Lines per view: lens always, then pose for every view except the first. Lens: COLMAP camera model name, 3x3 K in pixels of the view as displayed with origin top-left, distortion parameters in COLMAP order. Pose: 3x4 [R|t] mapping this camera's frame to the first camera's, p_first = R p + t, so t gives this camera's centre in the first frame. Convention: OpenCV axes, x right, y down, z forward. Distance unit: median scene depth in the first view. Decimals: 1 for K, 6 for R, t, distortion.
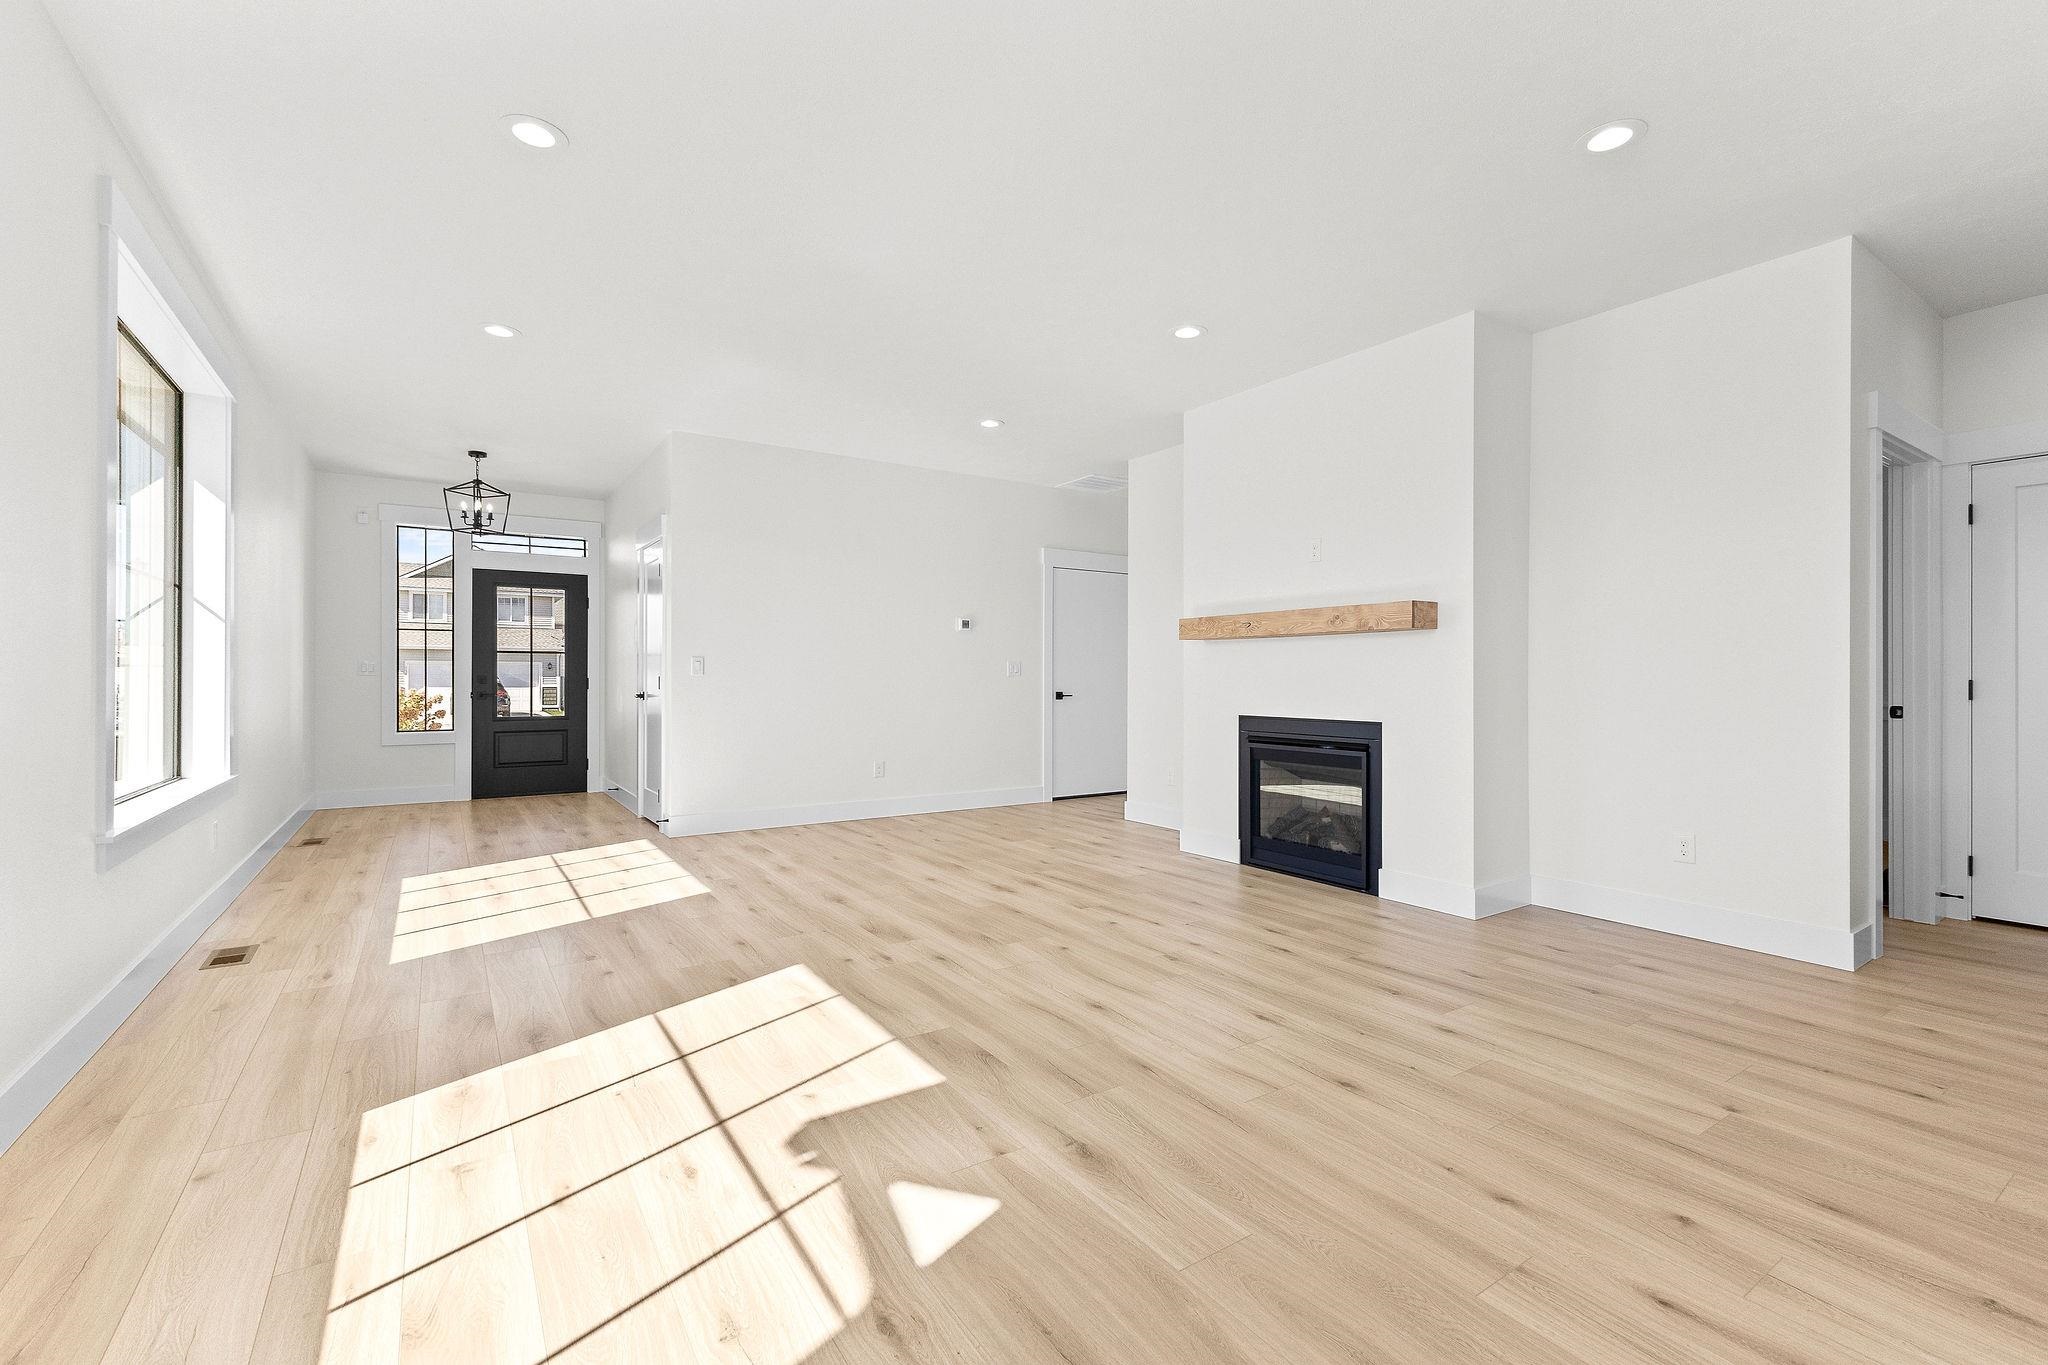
lens RADIAL K [[902.9, 0, 1017.4], [0, 902.9, 681.0], [0, 0, 1]] dist [0.008564, -0.000649]
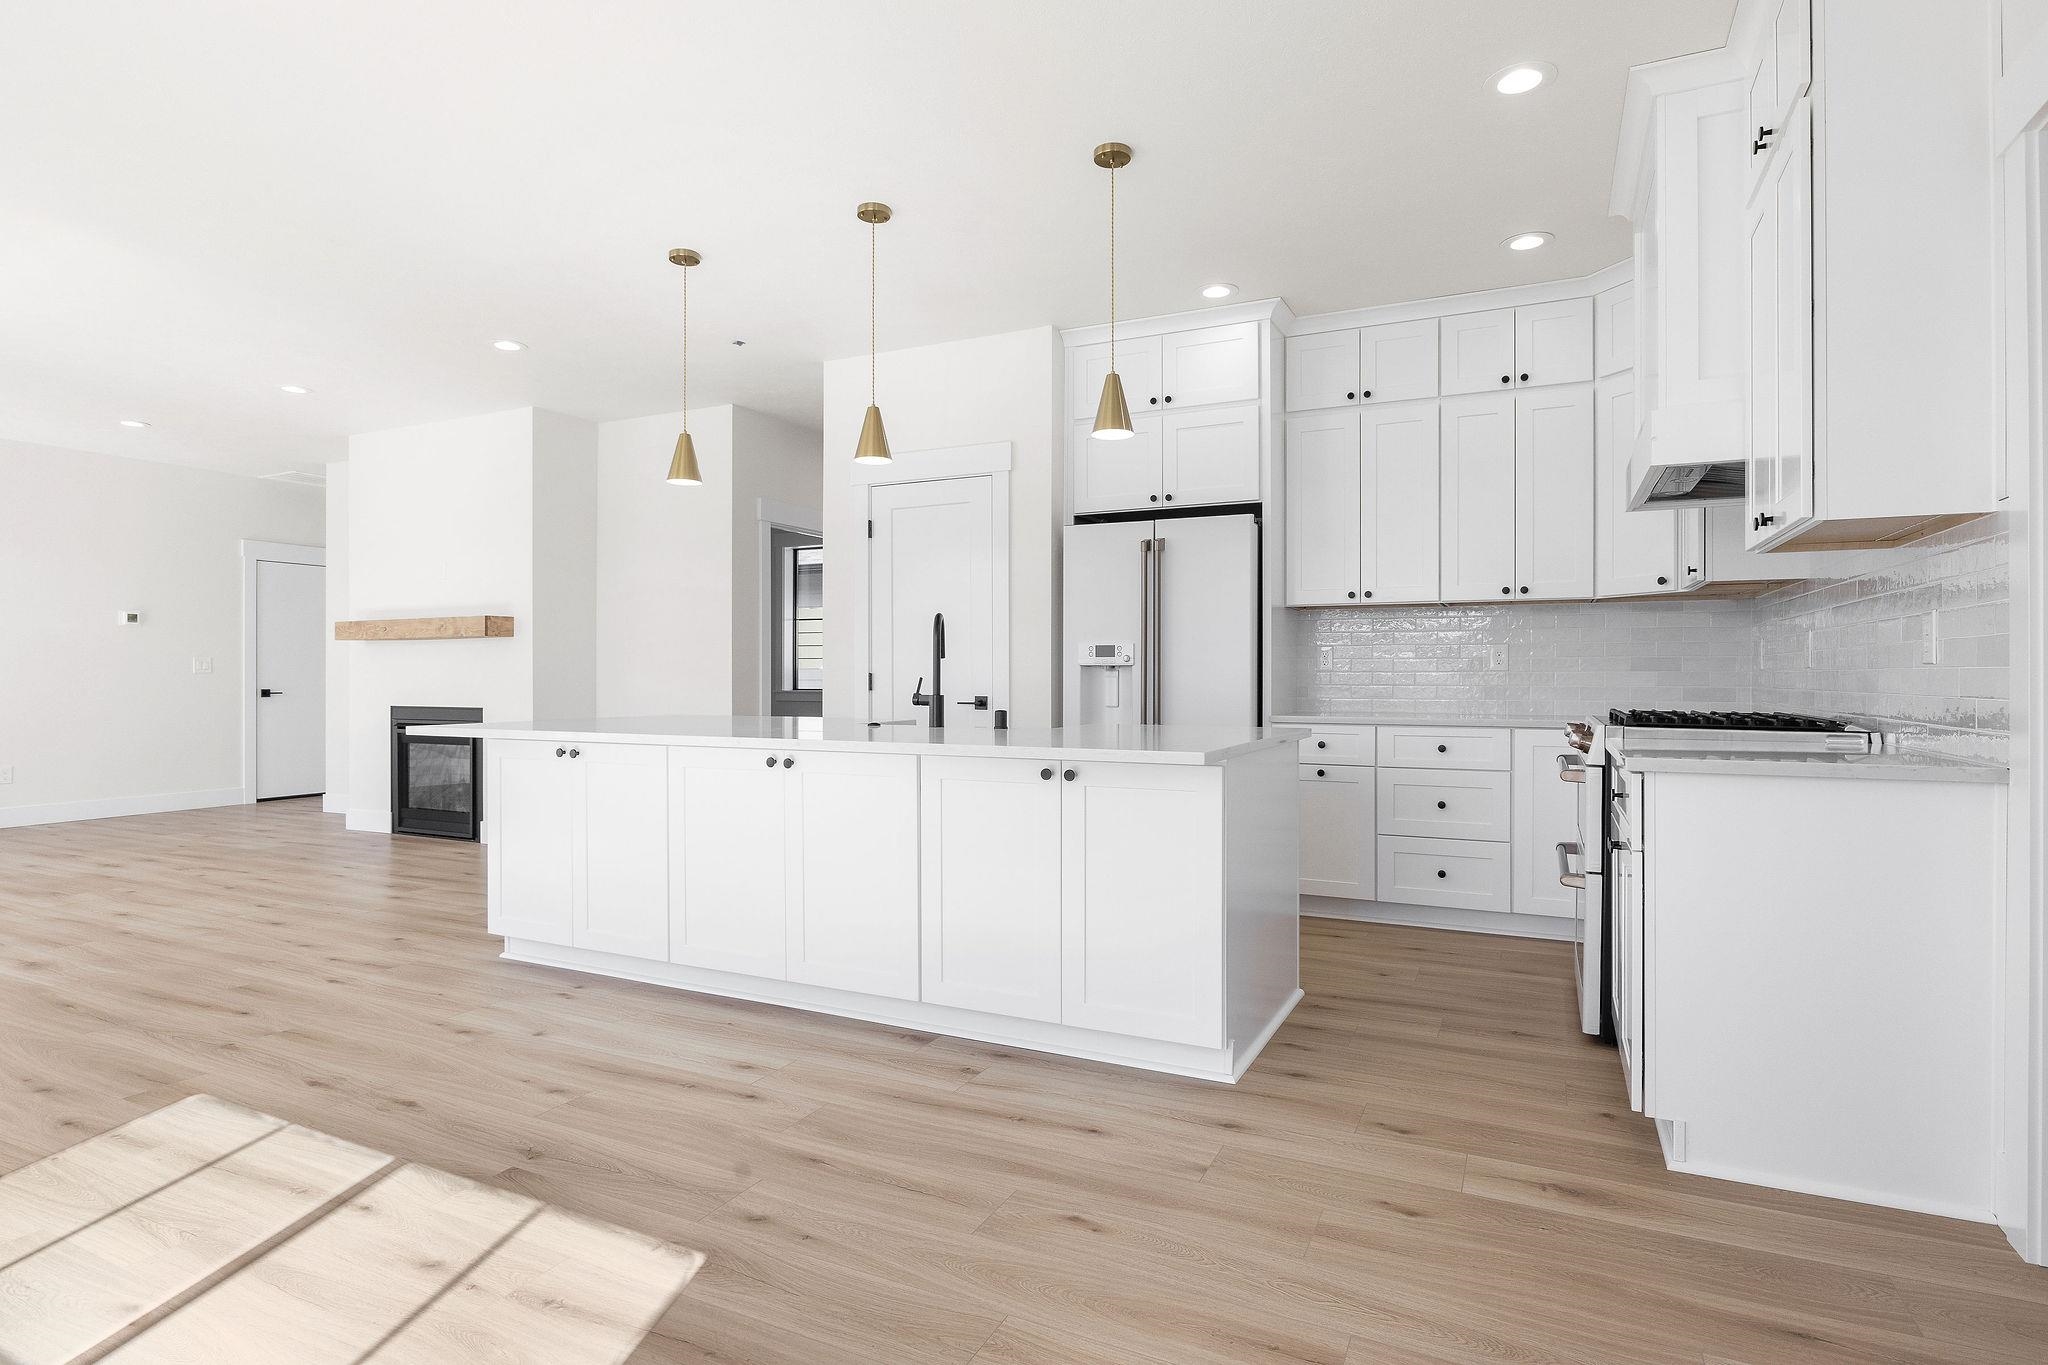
lens RADIAL K [[1115.2, 0, 1079.4], [0, 1115.2, 667.2], [0, 0, 1]] dist [-0.007548, -0.001638]
pose [[0.857791, 0.000994, 0.513997, 0.307842], [0.005340, 0.999927, -0.010845, 0.009600], [-0.513970, 0.012047, 0.857723, -0.780187]]
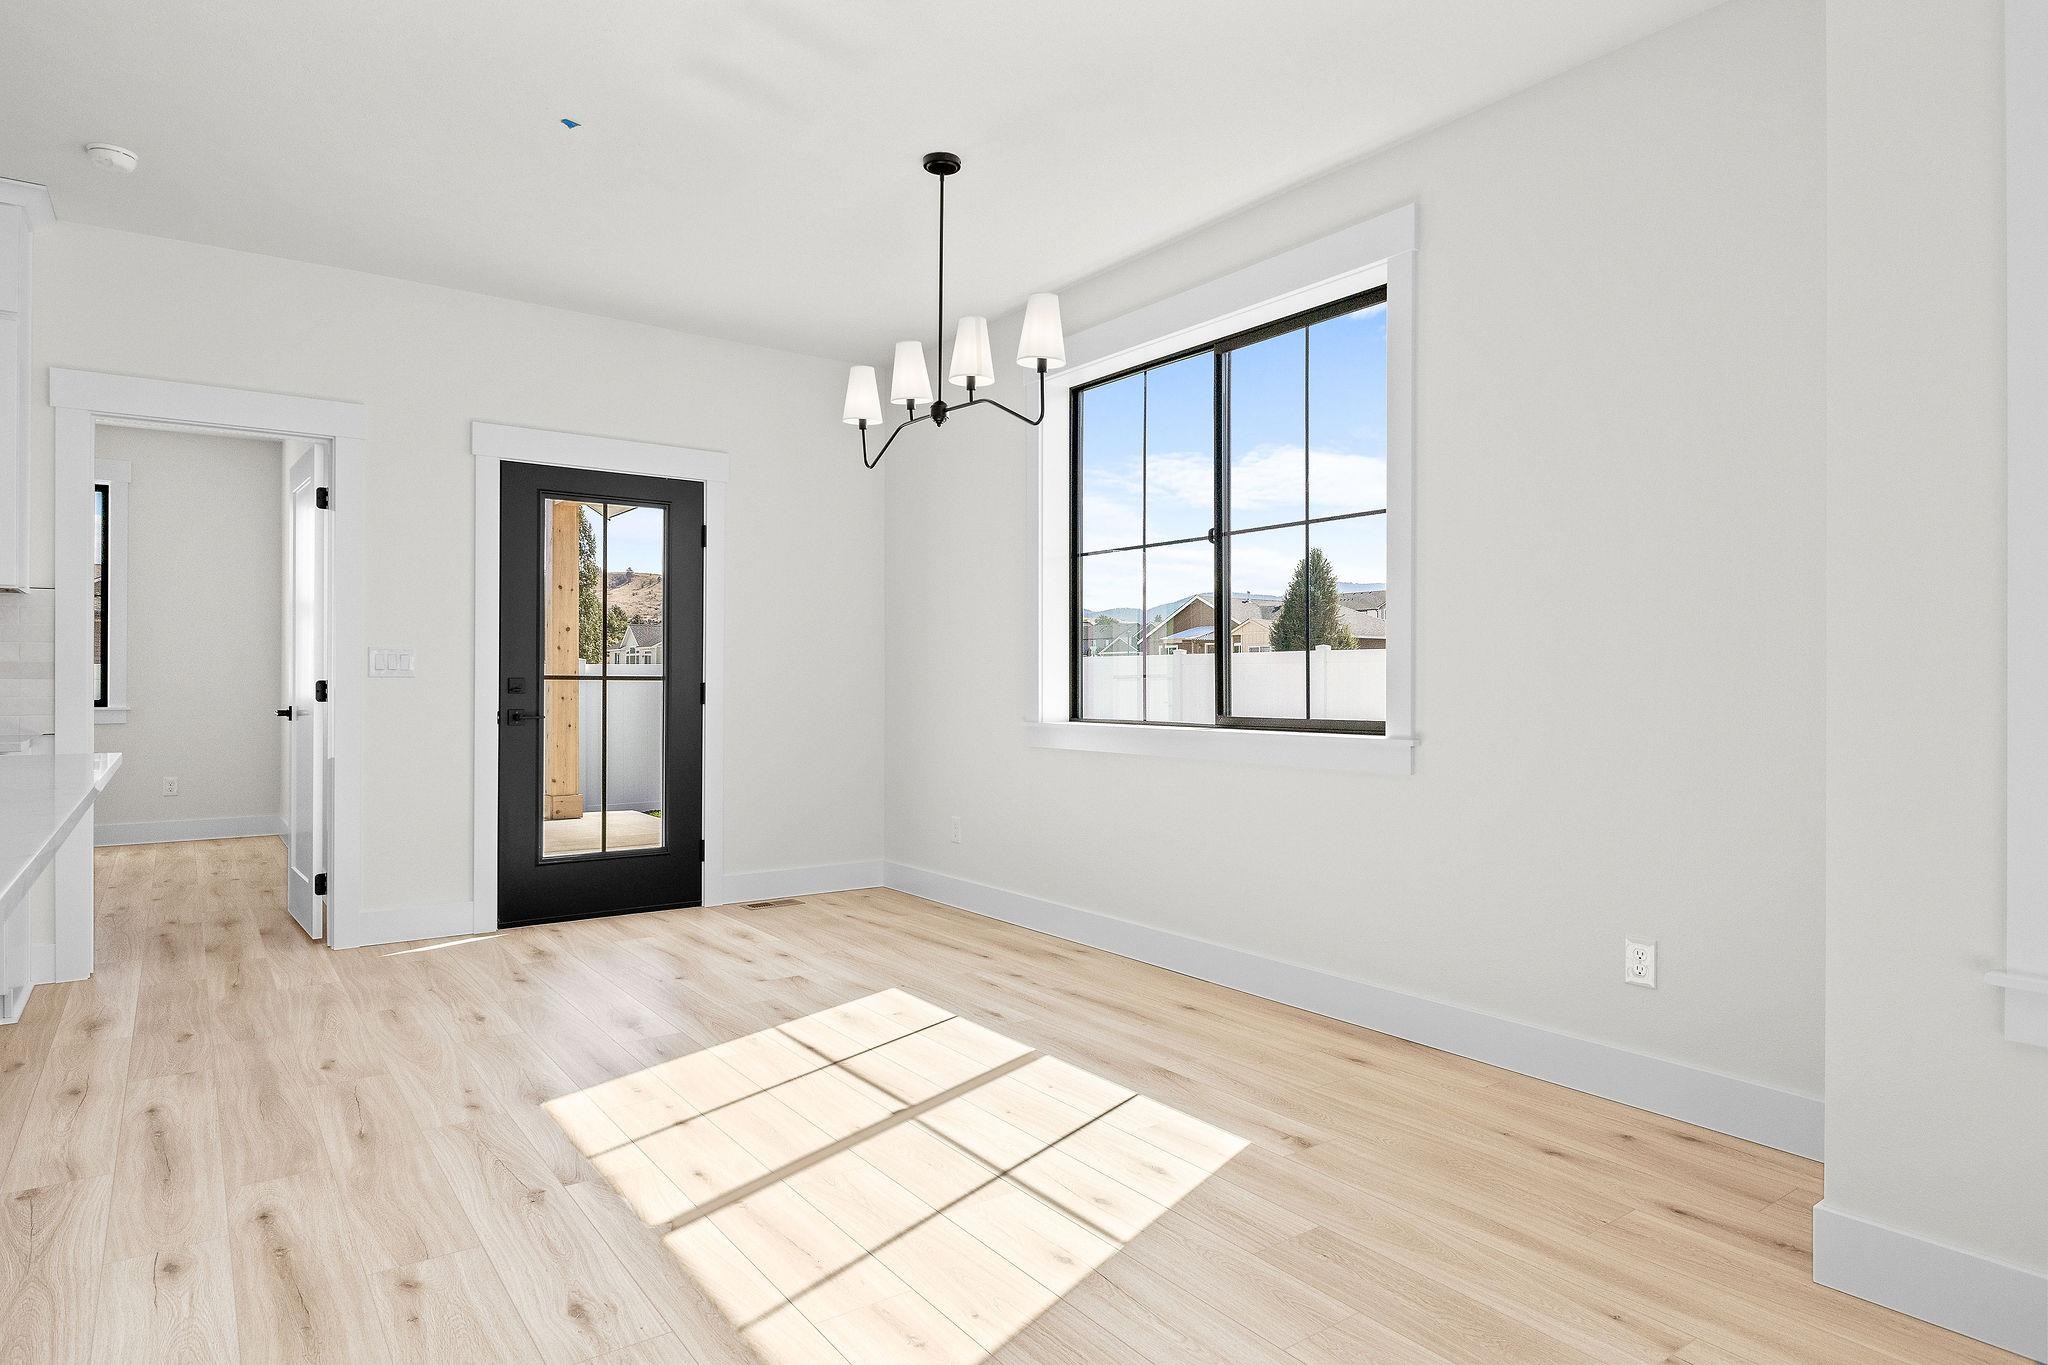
lens RADIAL K [[1191.9, 0, 1025.5], [0, 1191.9, 686.1], [0, 0, 1]] dist [-0.003514, -0.001739]
pose [[-0.998963, -0.003778, -0.045372, 0.151992], [-0.004143, 0.999960, 0.007954, 0.000318], [0.045340, 0.008133, -0.998938, 0.434713]]
